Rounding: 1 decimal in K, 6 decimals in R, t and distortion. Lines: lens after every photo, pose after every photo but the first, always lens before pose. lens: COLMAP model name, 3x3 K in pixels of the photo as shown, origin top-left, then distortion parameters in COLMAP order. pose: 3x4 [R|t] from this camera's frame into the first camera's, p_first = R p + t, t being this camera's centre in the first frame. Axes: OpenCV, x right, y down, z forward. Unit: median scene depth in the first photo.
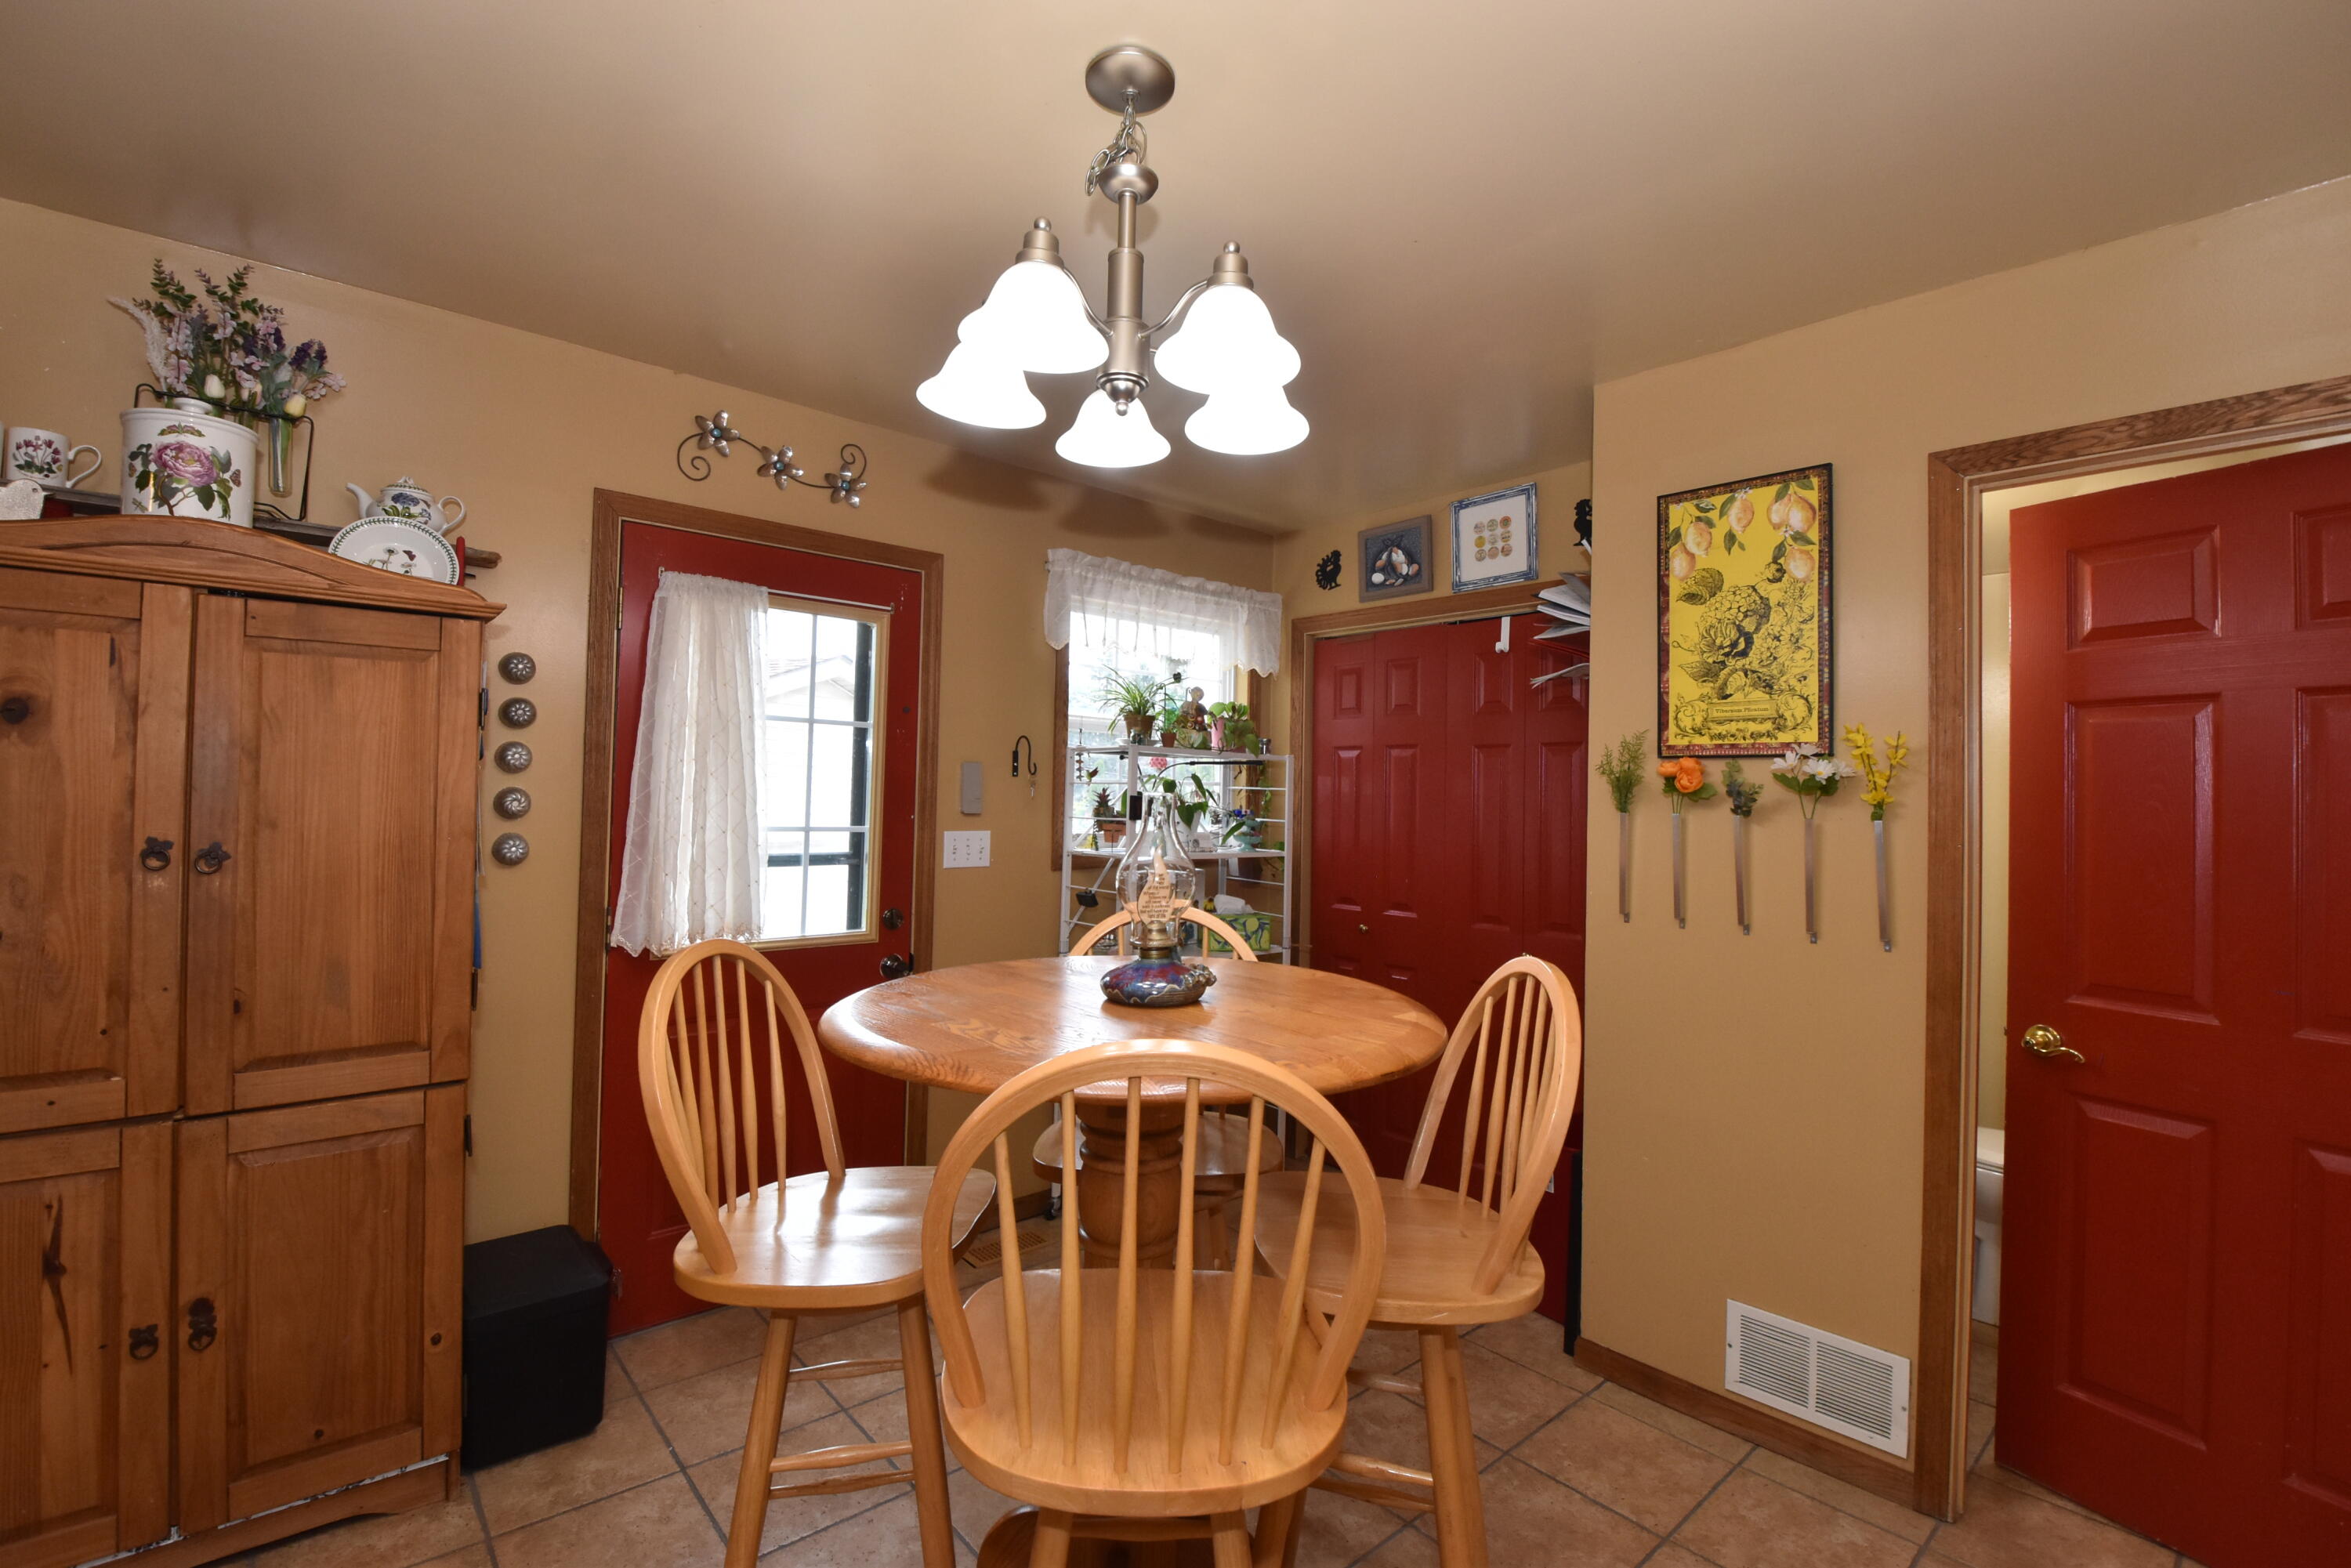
lens RADIAL K [[1017.4, 0, 1170.8], [0, 1017.4, 776.4], [0, 0, 1]] dist [0.001135, -0.023594]
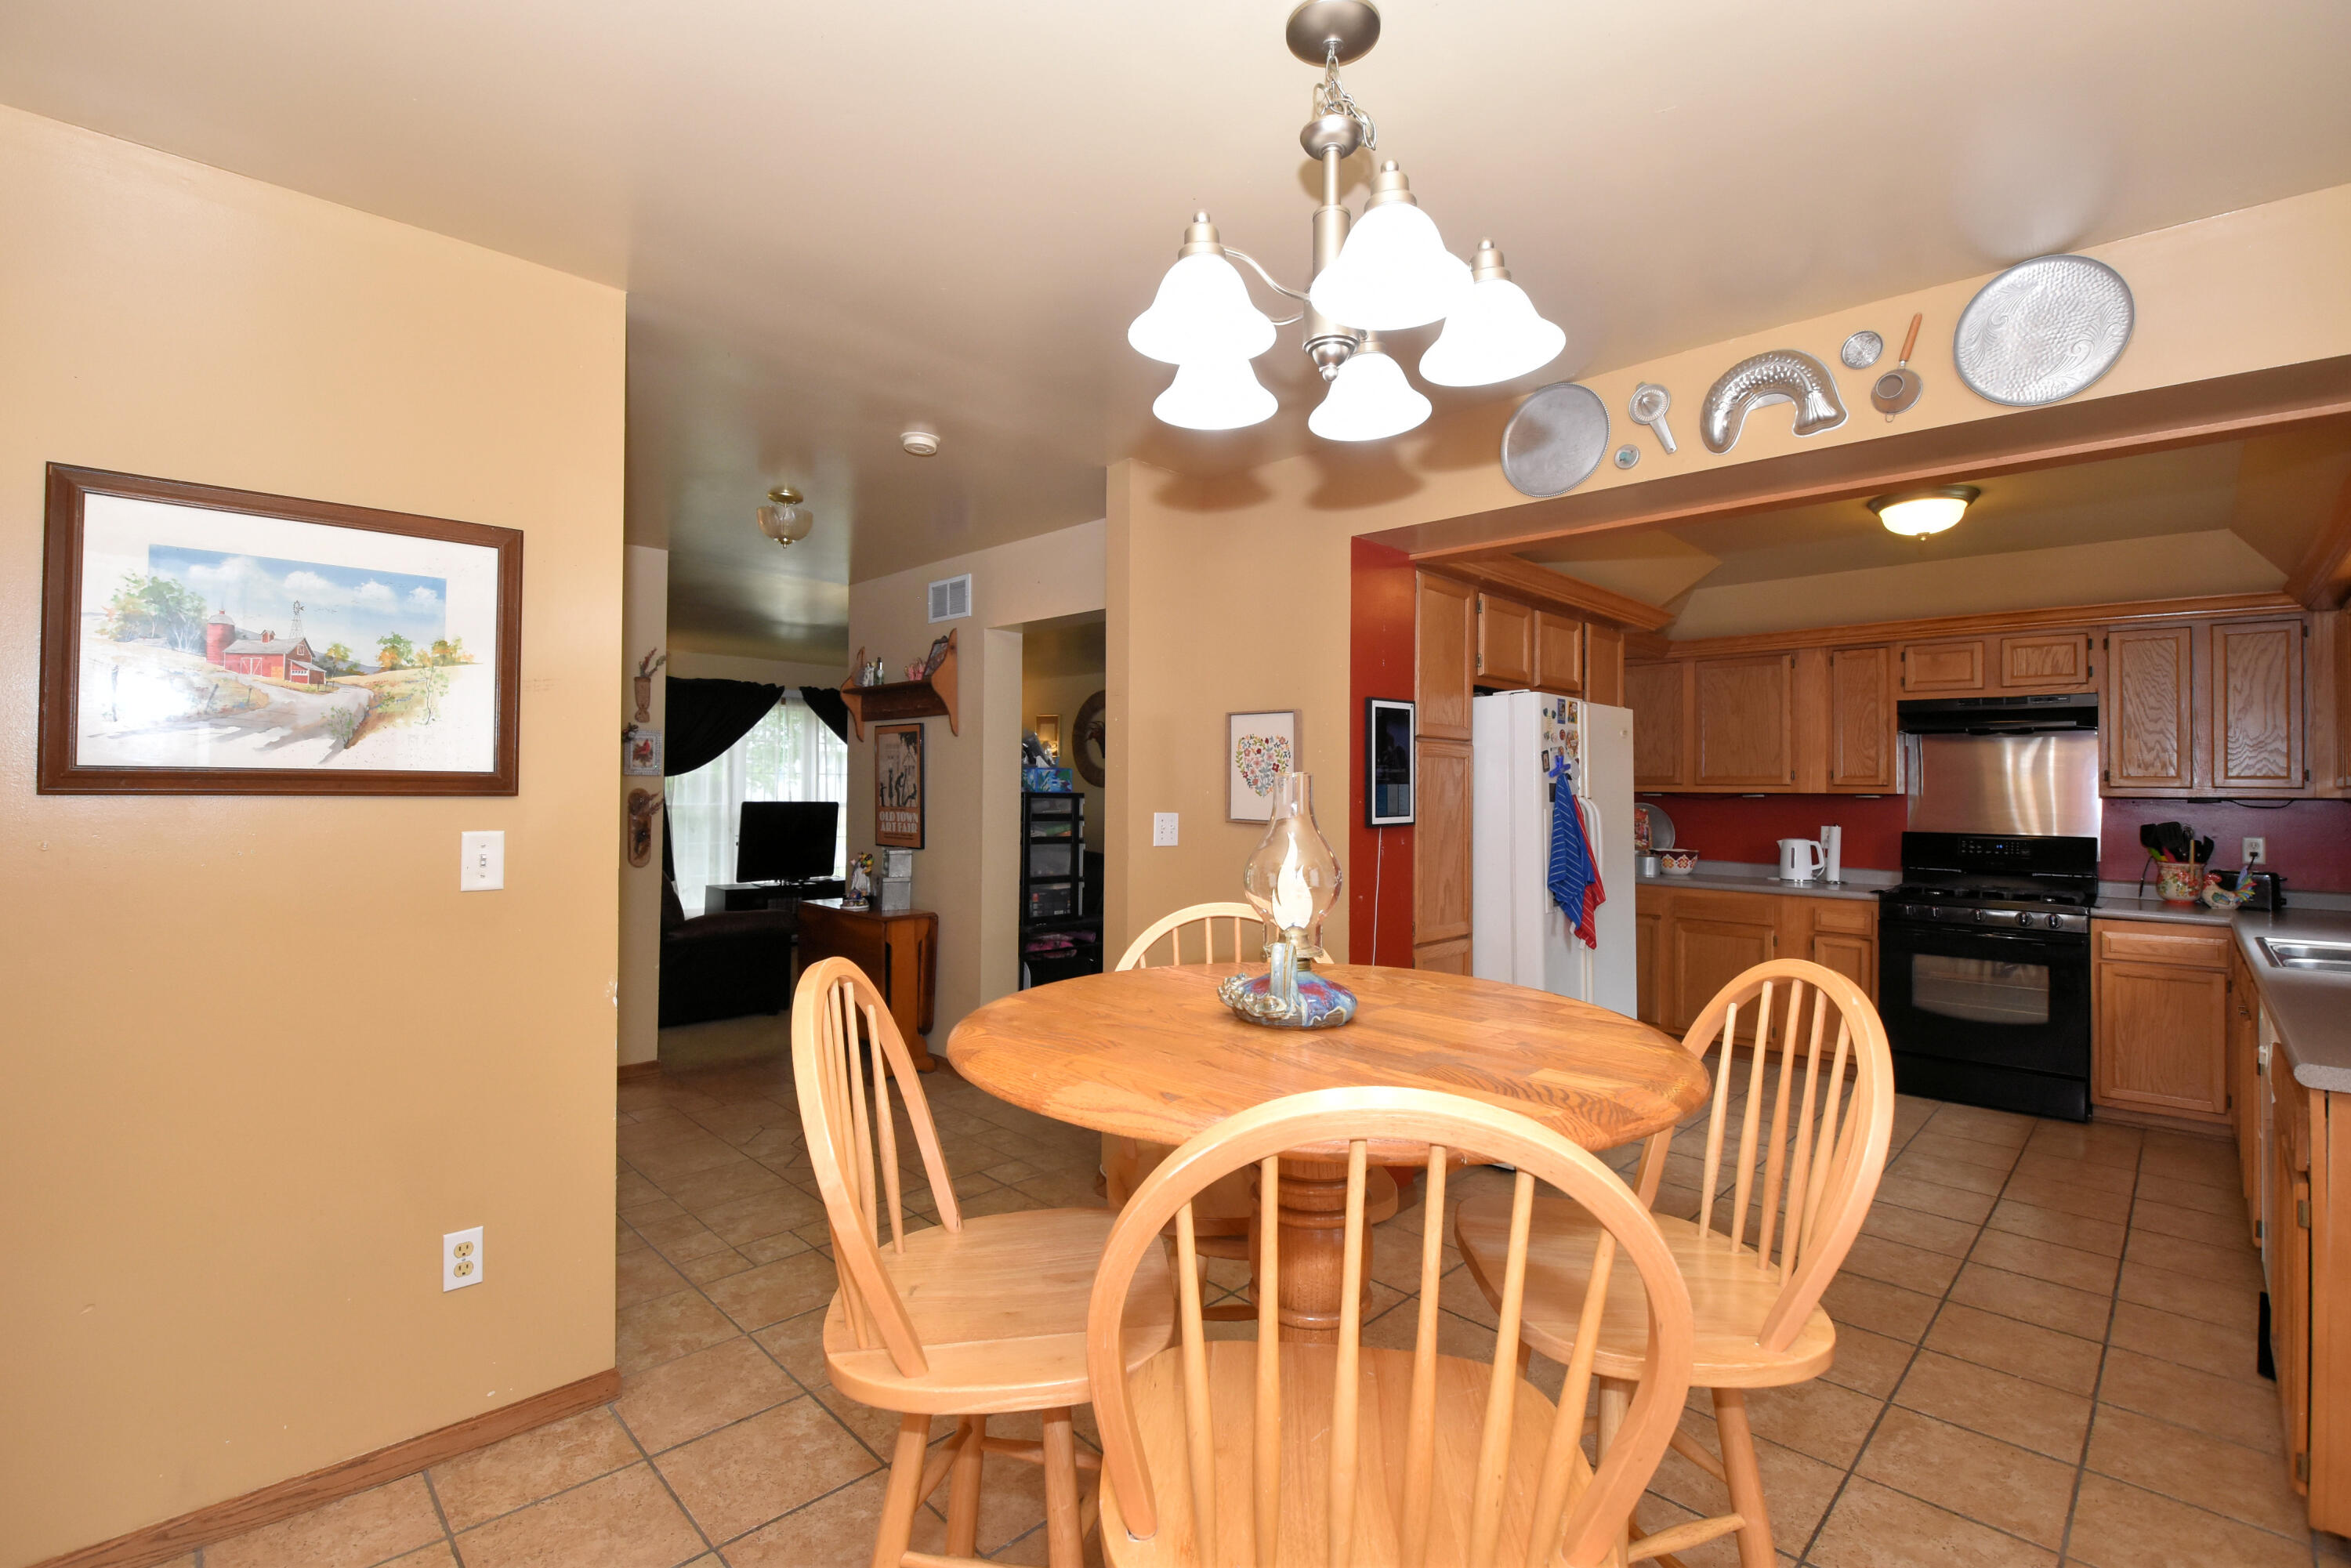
lens RADIAL K [[1047.9, 0, 1175.5], [0, 1047.9, 784.0], [0, 0, 1]] dist [0.002454, -0.021636]
pose [[-0.997711, -0.032054, -0.059541, 0.088262], [-0.030543, 0.999192, -0.026115, 0.032751], [0.060330, -0.024236, -0.997884, 1.149778]]
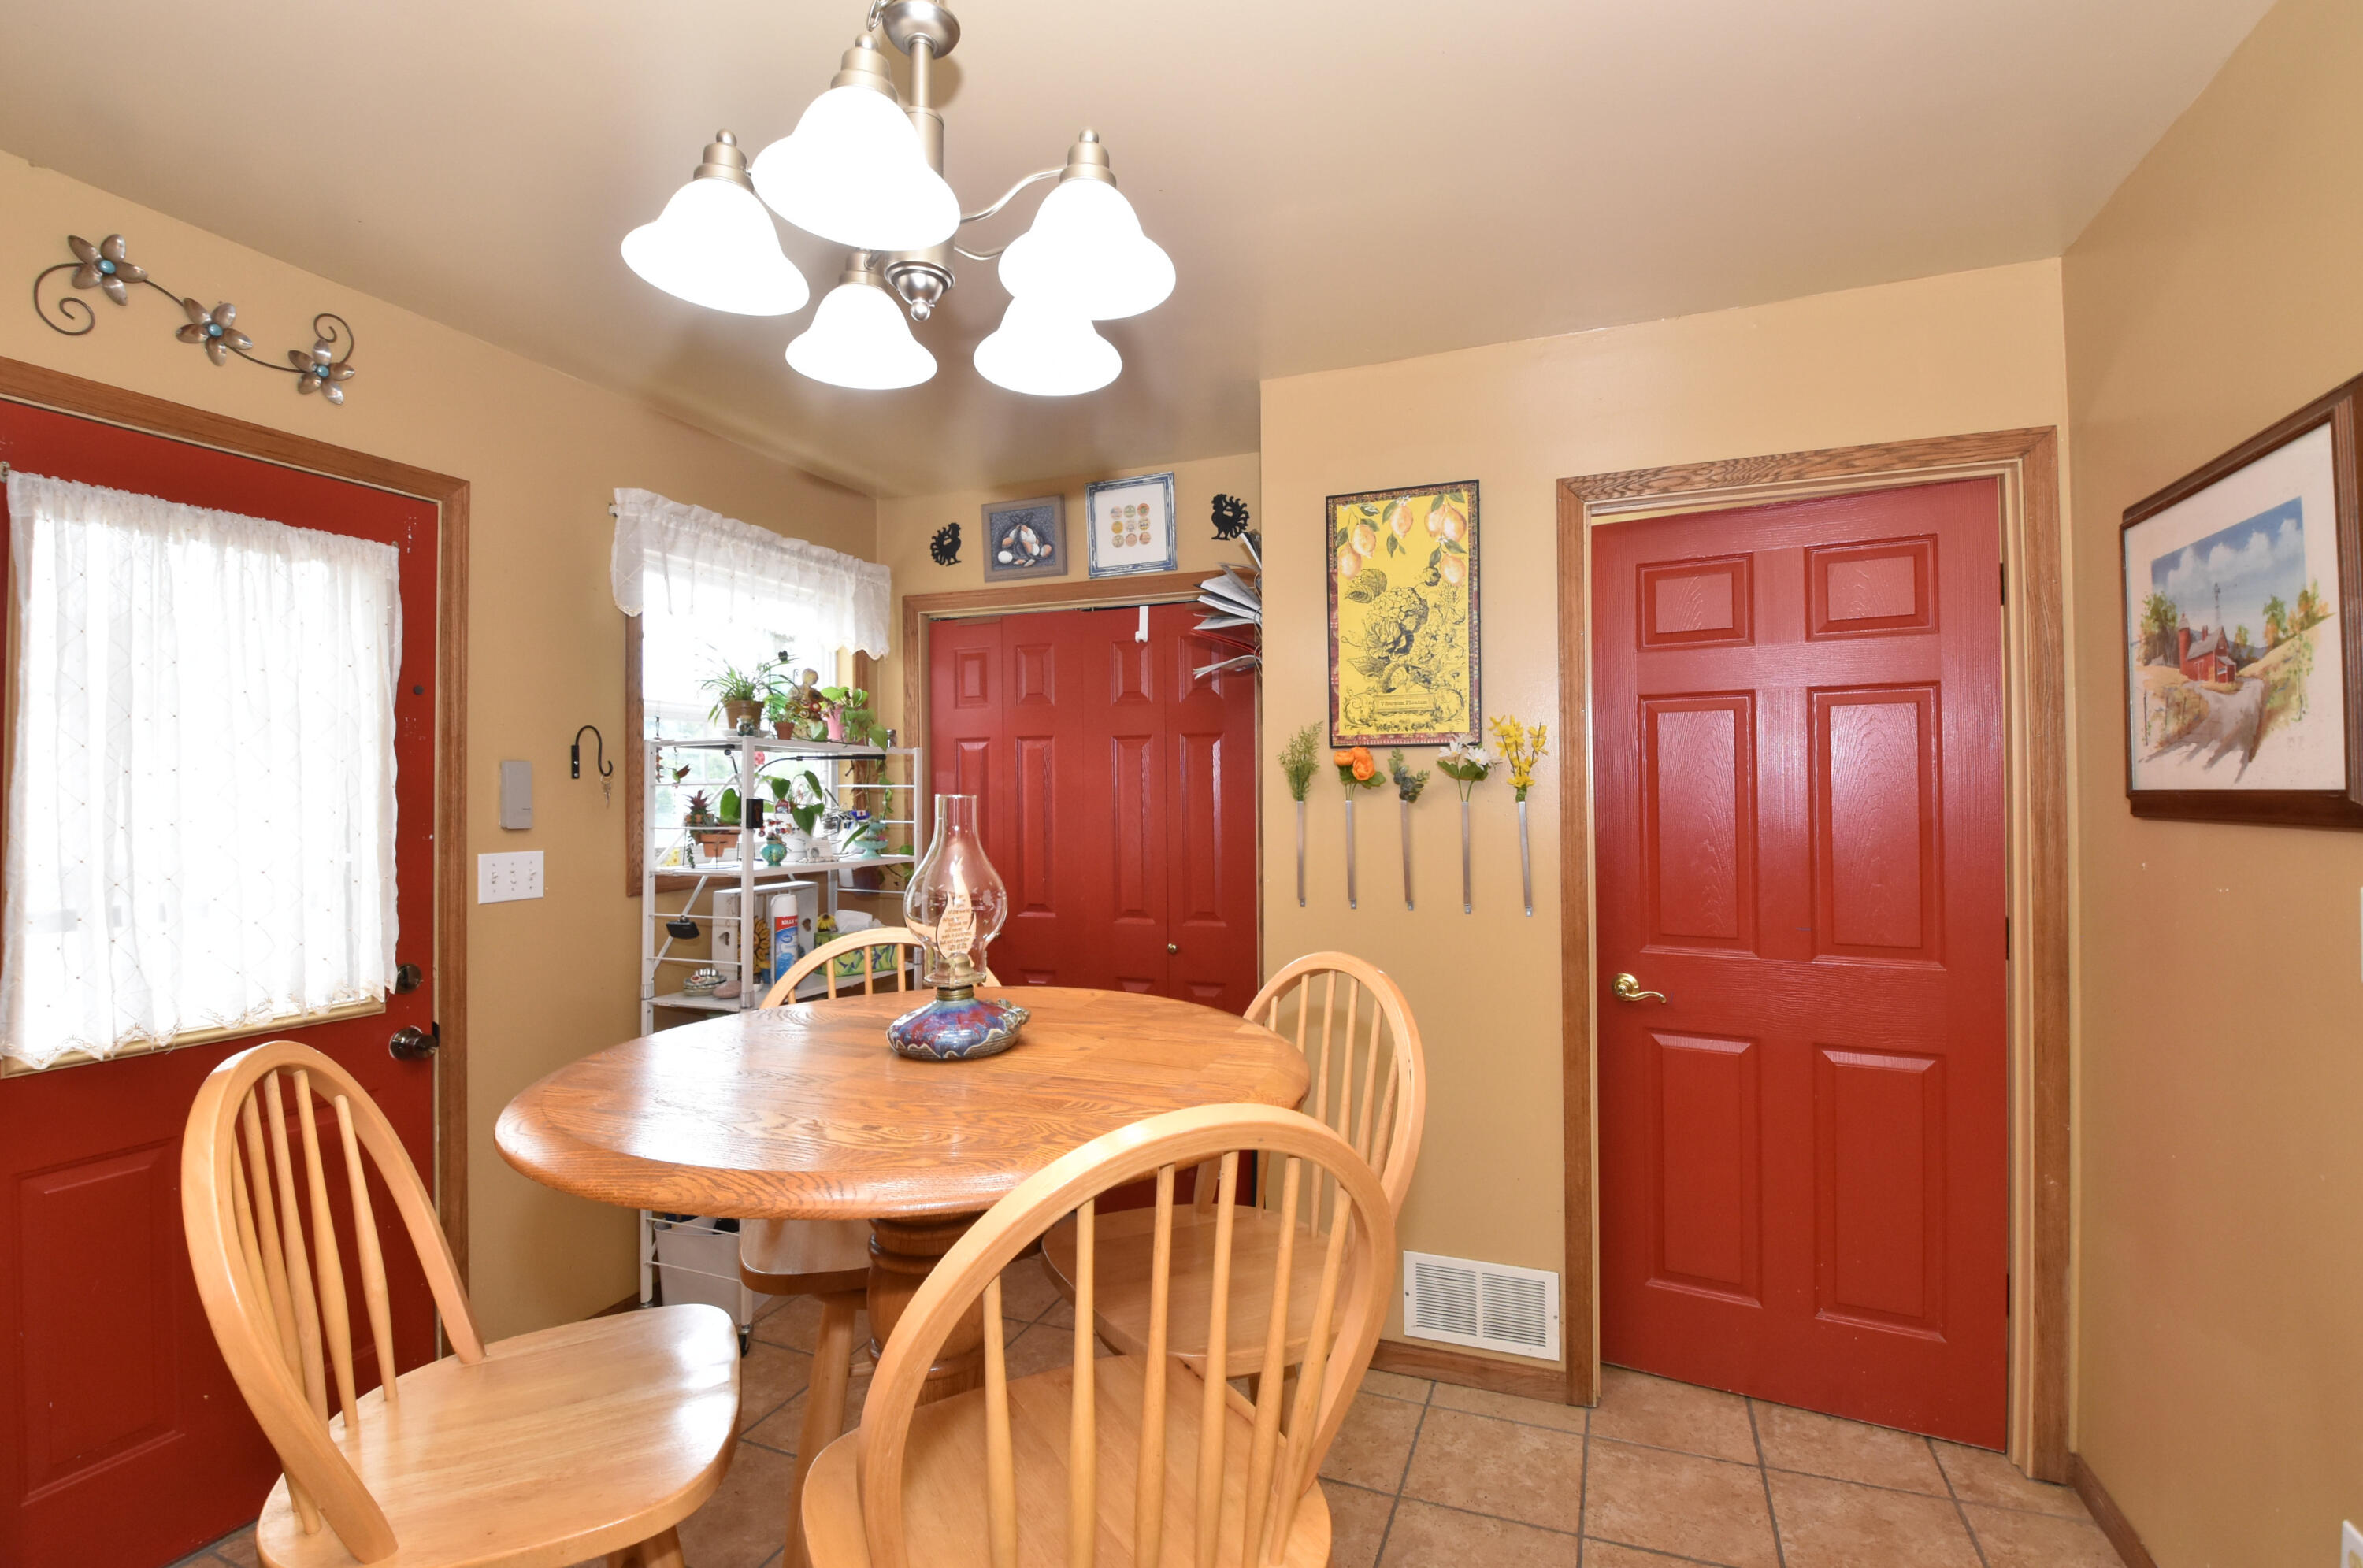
lens RADIAL K [[1053.2, 0, 1181.5], [0, 1053.2, 784.0], [0, 0, 1]] dist [0.002454, -0.021636]
pose [[0.890112, -0.022765, 0.455173, -0.141739], [0.016651, 0.999709, 0.017436, -0.002777], [-0.455438, -0.007941, 0.890232, 0.102958]]
